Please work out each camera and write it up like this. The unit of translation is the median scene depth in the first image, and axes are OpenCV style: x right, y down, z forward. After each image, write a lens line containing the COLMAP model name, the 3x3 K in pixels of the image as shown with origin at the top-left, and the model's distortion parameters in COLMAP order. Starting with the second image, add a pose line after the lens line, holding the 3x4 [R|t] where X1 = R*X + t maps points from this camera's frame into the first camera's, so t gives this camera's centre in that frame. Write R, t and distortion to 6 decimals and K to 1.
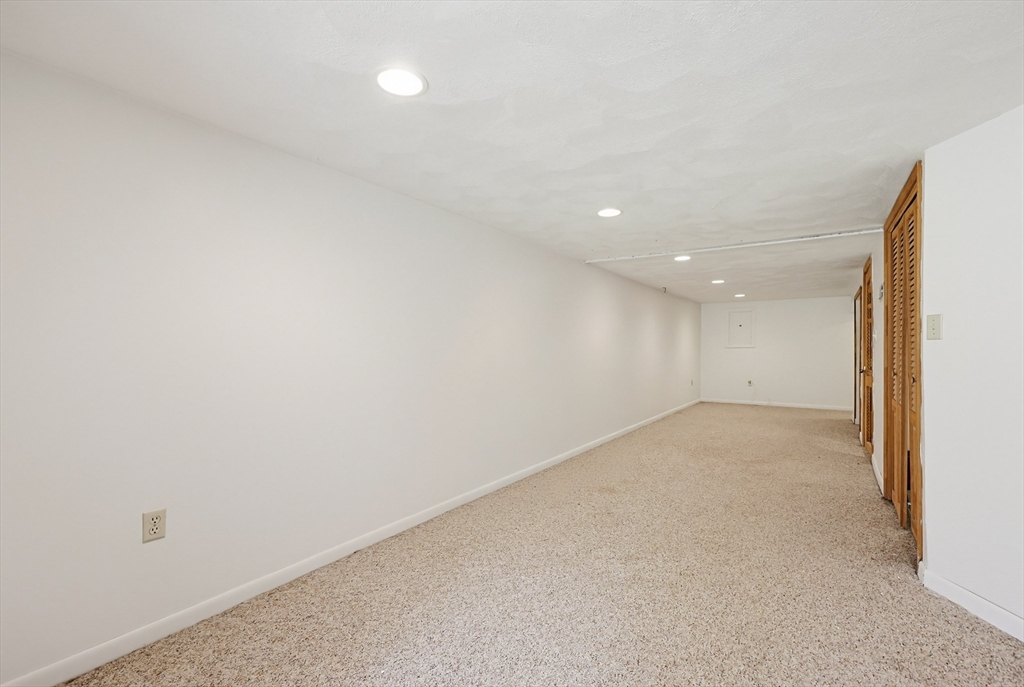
lens RADIAL K [[441.3, 0, 512.2], [0, 441.3, 345.1], [0, 0, 1]] dist [-0.006605, 0.001083]
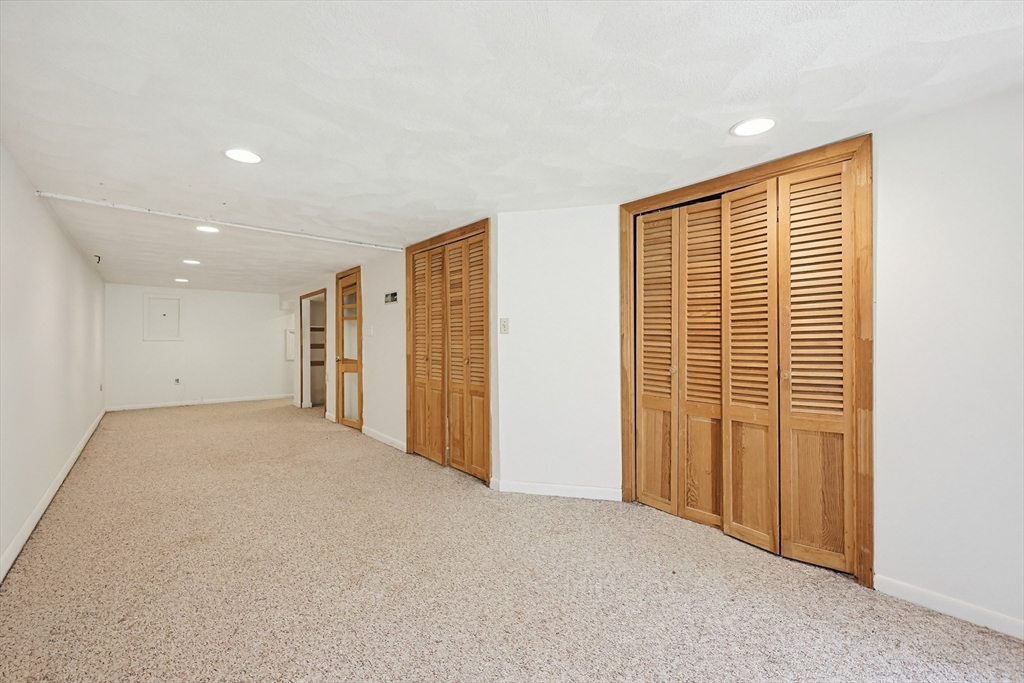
lens RADIAL K [[441.3, 0, 514.6], [0, 441.3, 343.4], [0, 0, 1]] dist [-0.006605, 0.001083]
pose [[0.241848, -0.001263, 0.970313, -0.384423], [-0.005859, 0.999979, 0.002762, 0.011237], [-0.970297, -0.006352, 0.241835, 0.381164]]
